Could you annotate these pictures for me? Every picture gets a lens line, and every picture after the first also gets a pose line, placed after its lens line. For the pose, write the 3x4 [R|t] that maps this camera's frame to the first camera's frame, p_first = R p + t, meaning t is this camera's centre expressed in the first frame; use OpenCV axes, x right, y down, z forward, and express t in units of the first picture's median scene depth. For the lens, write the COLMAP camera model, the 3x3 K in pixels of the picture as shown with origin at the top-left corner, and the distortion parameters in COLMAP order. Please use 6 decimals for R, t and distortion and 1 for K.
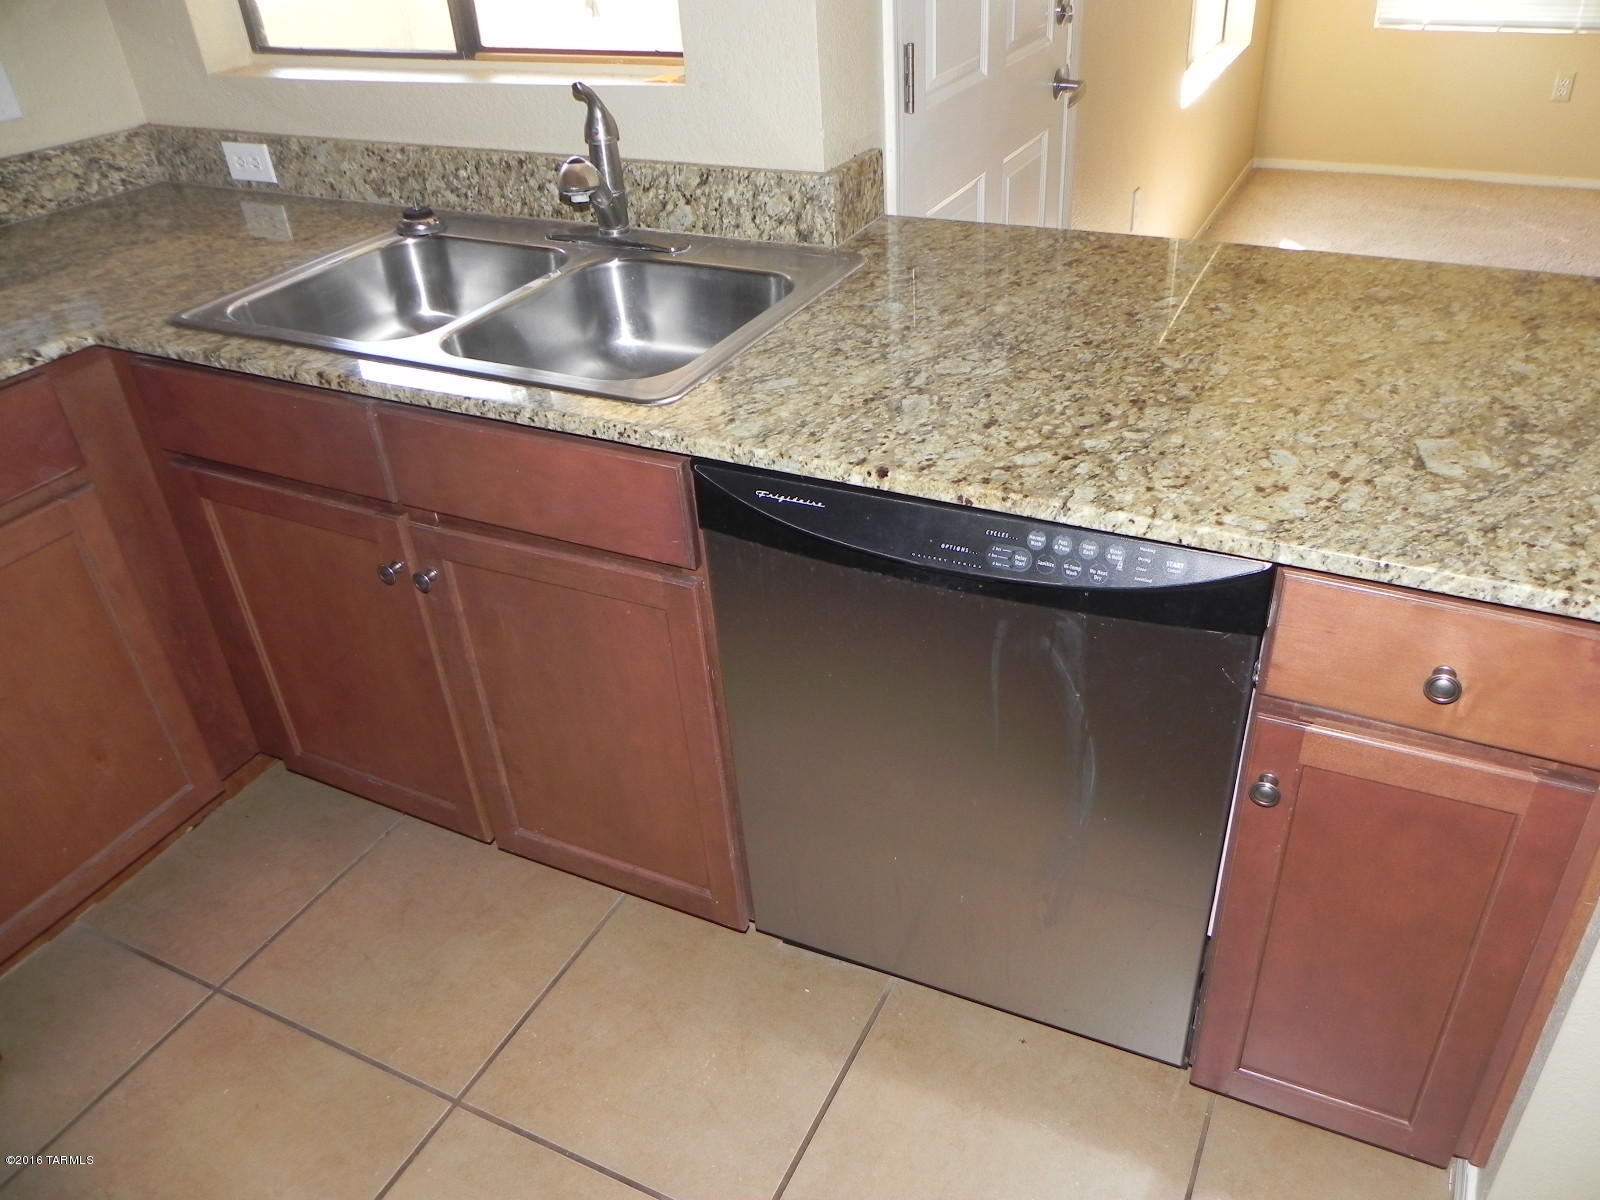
lens RADIAL K [[1217.5, 0, 862.4], [0, 1217.5, 579.8], [0, 0, 1]] dist [-0.015116, 0.009880]
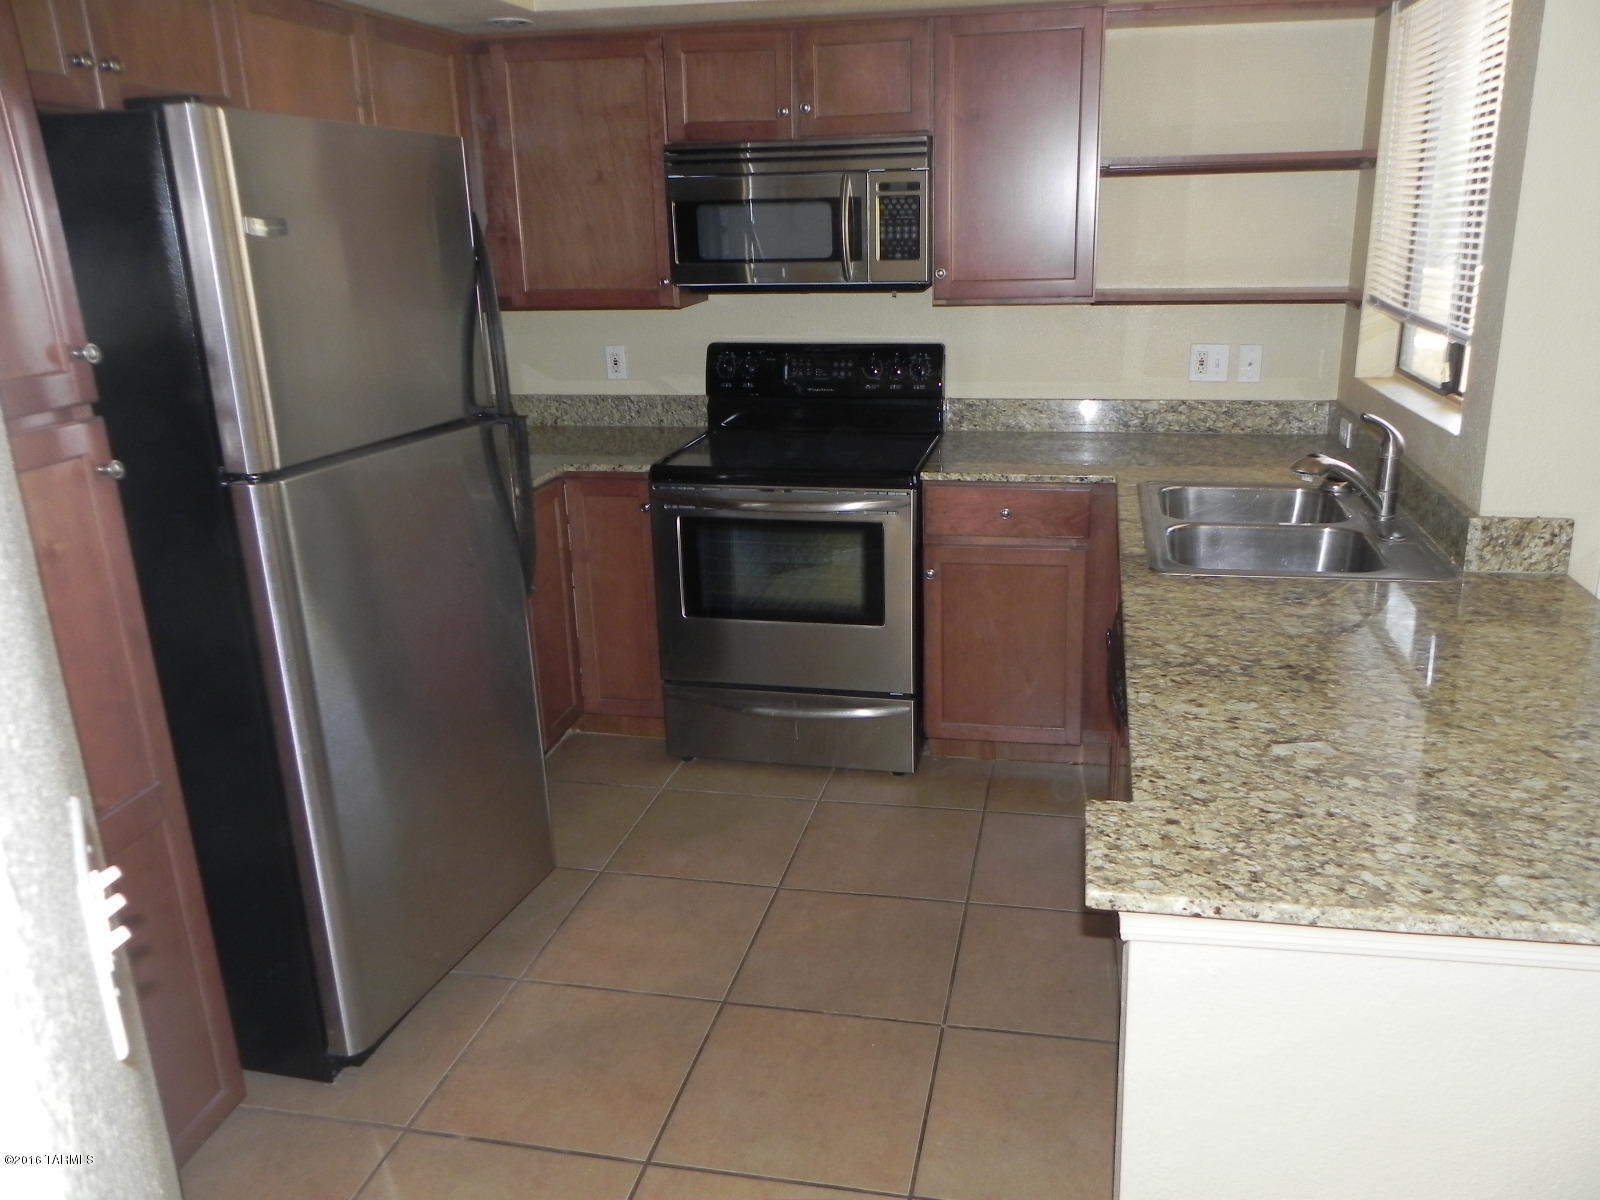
lens RADIAL K [[1217.5, 0, 835.3], [0, 1217.5, 596.9], [0, 0, 1]] dist [-0.015116, 0.009880]
pose [[0.229937, 0.325592, -0.917125, 1.354074], [-0.507350, 0.844291, 0.172534, -0.188501], [0.830496, 0.425632, 0.359323, 0.025062]]
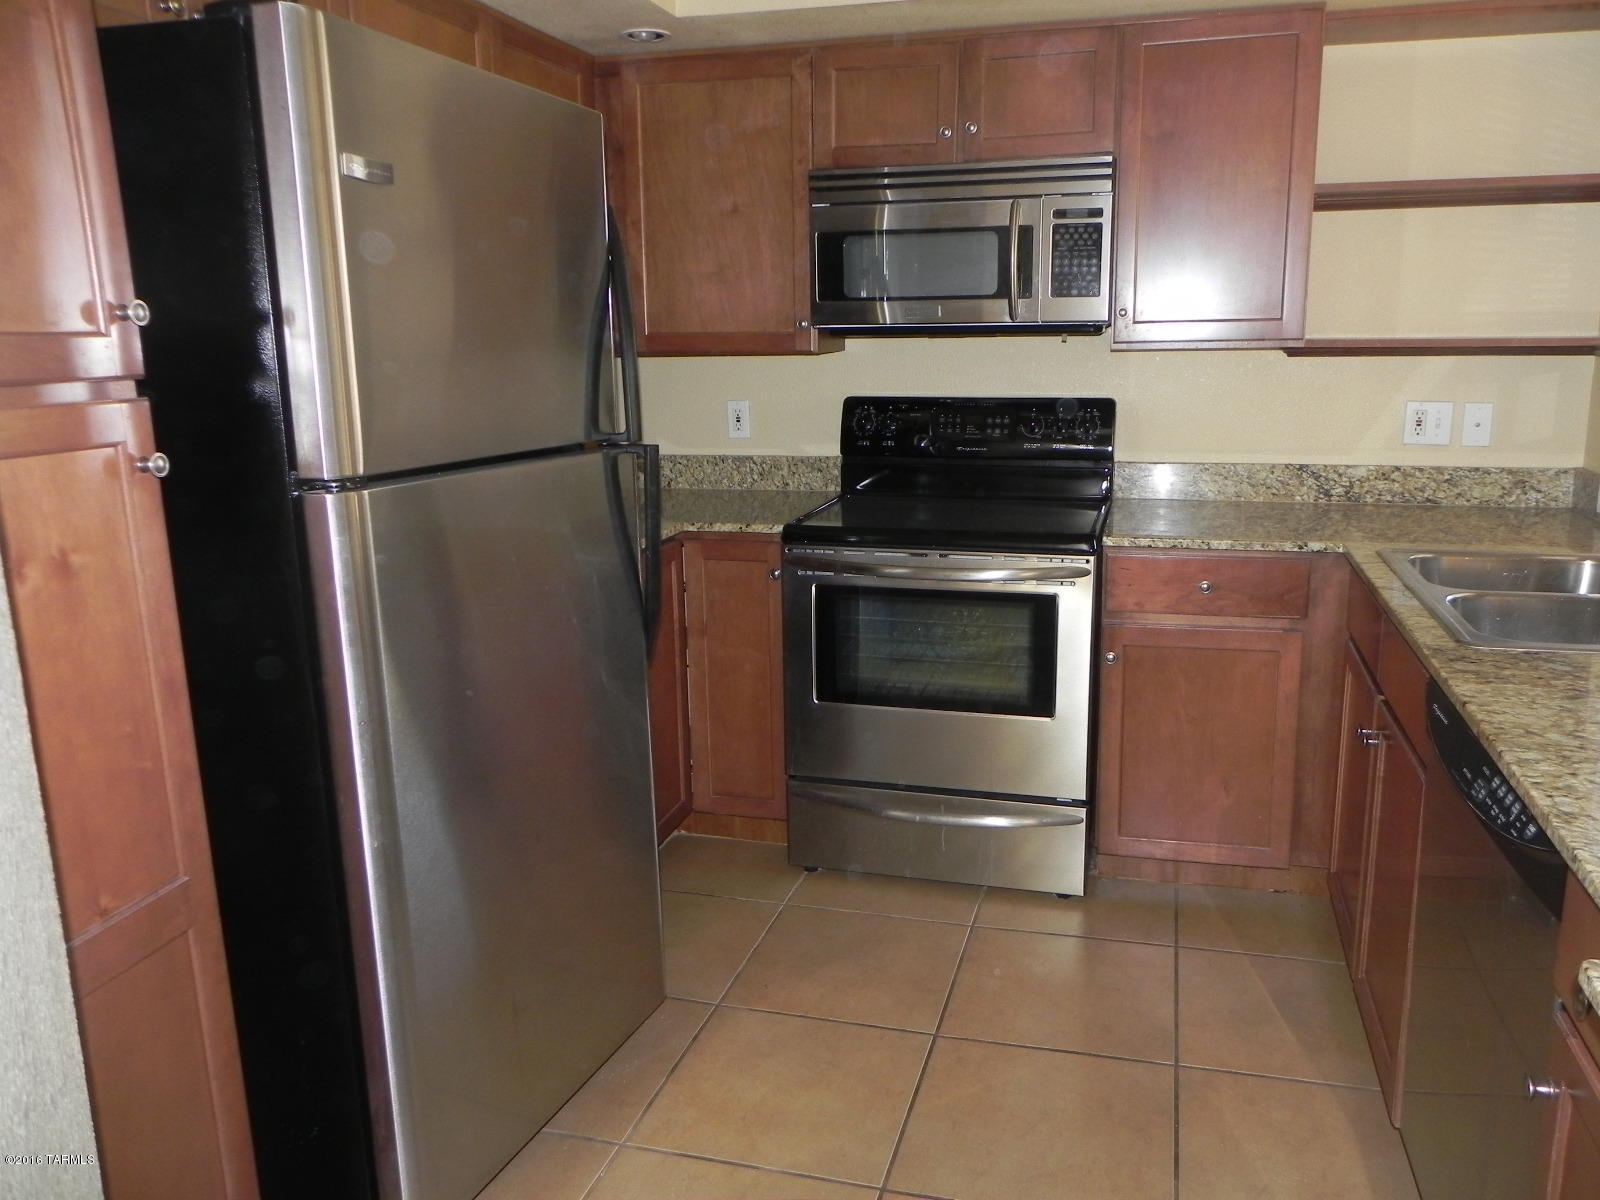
lens RADIAL K [[1217.5, 0, 836.5], [0, 1217.5, 594.5], [0, 0, 1]] dist [-0.015116, 0.009880]
pose [[0.169471, 0.244437, -0.954741, 0.995659], [-0.519701, 0.845278, 0.124162, -0.000435], [0.837371, 0.475138, 0.270284, 0.044007]]
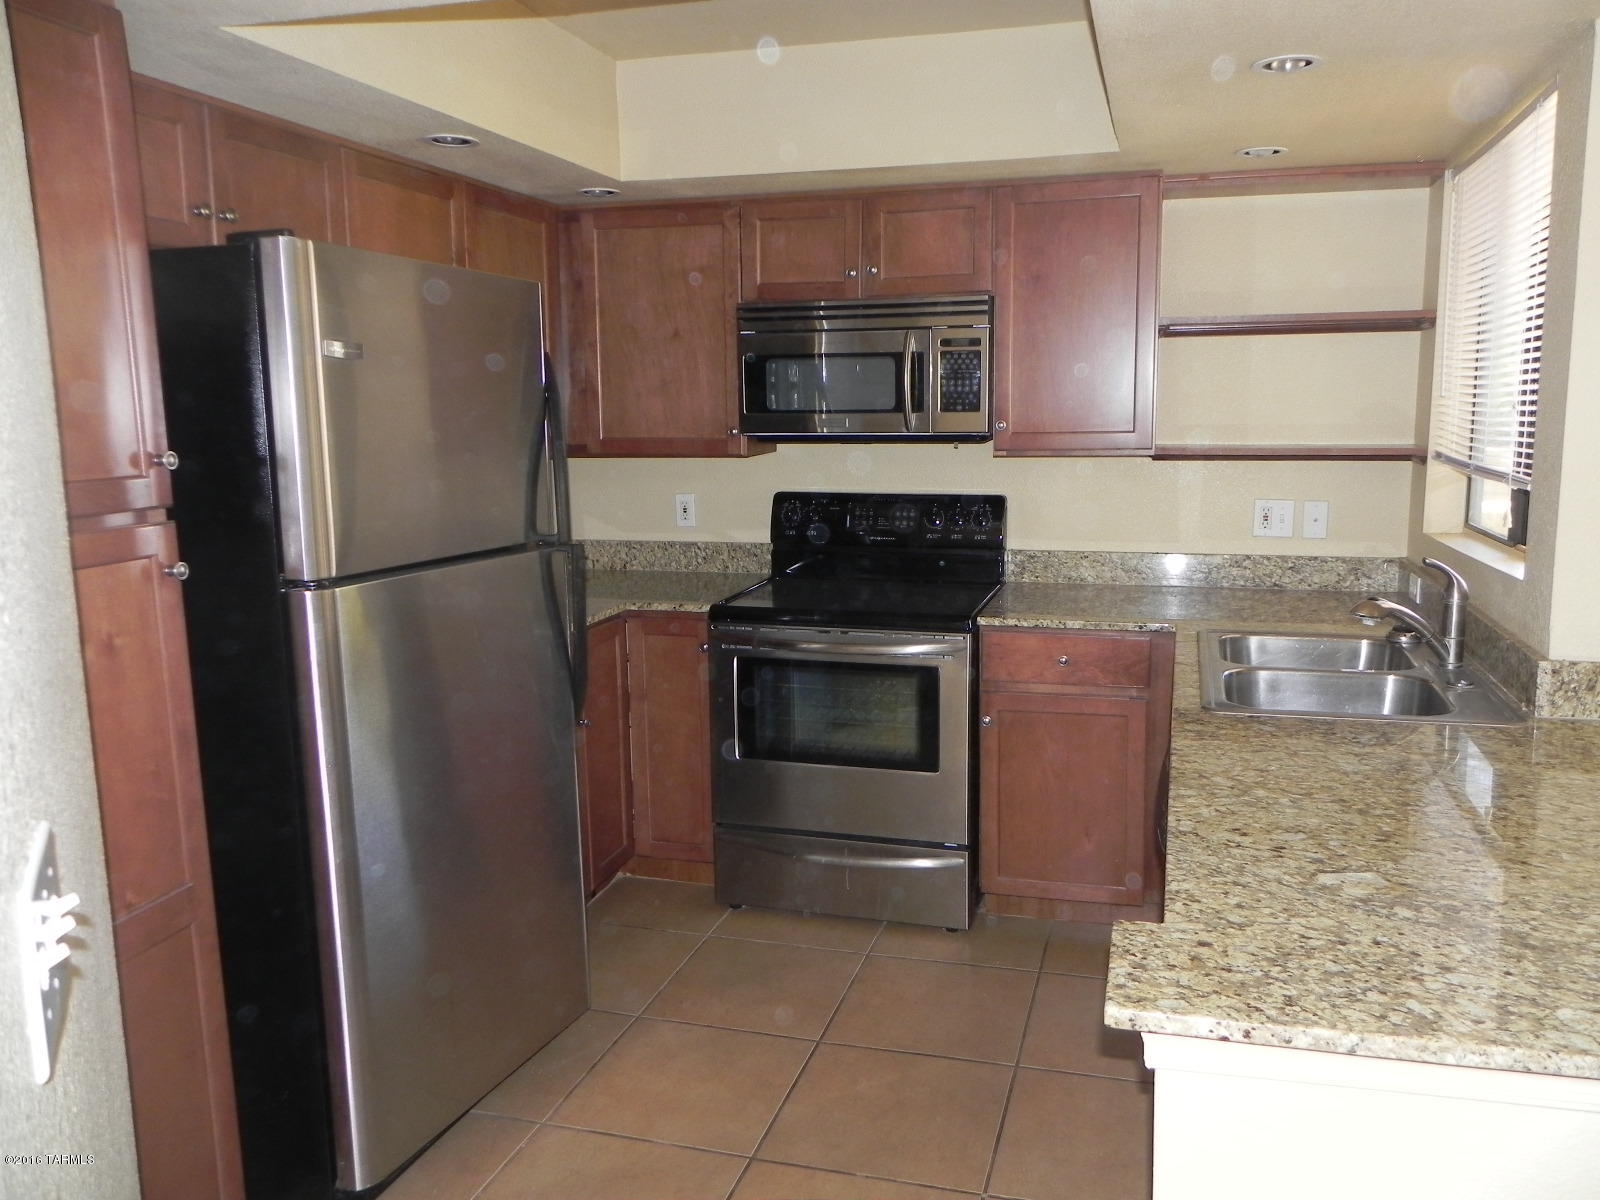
lens RADIAL K [[1217.5, 0, 834.7], [0, 1217.5, 589.8], [0, 0, 1]] dist [-0.015116, 0.009880]
pose [[0.159698, 0.189840, -0.968740, 1.374905], [-0.522086, 0.849102, 0.080329, -0.157668], [0.837808, 0.492937, 0.234712, 0.102298]]
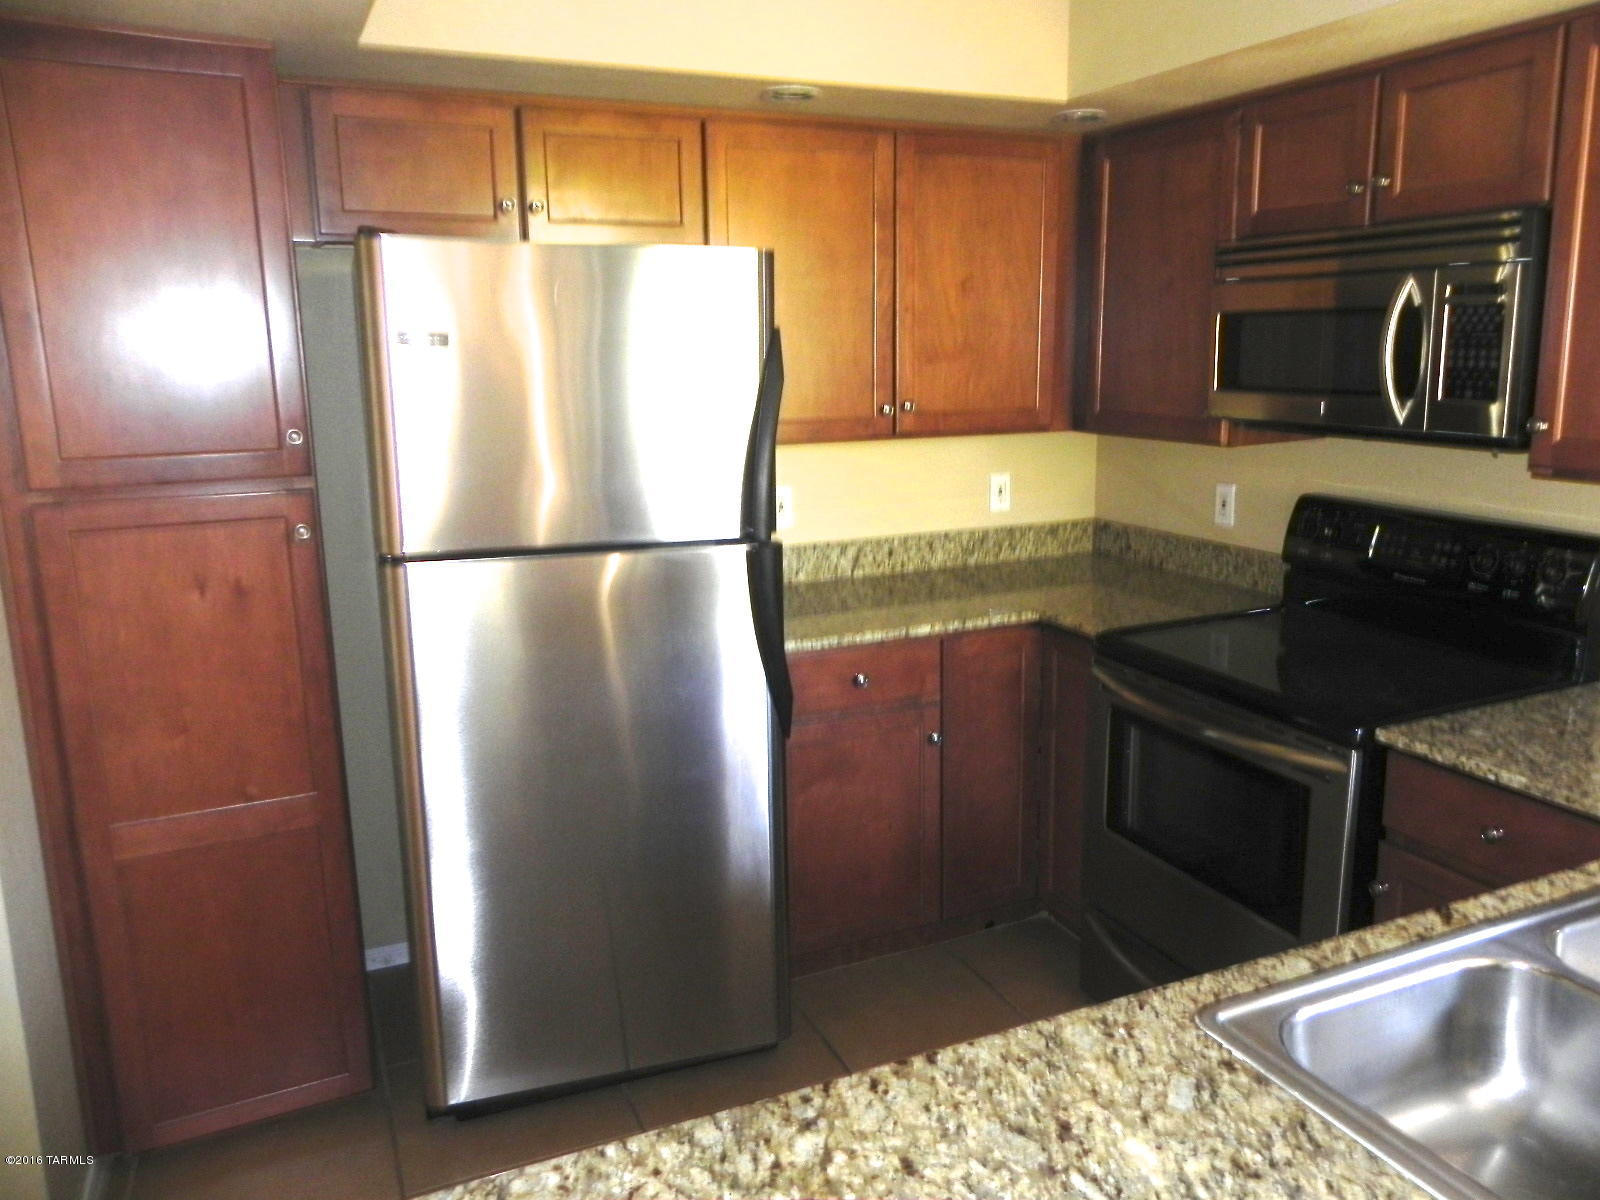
lens RADIAL K [[1217.5, 0, 825.6], [0, 1217.5, 577.5], [0, 0, 1]] dist [-0.015116, 0.009880]
pose [[-0.652329, 0.193647, -0.732781, 0.615391], [-0.367392, 0.764849, 0.529177, -0.782077], [0.662941, 0.614415, -0.427789, 1.032201]]
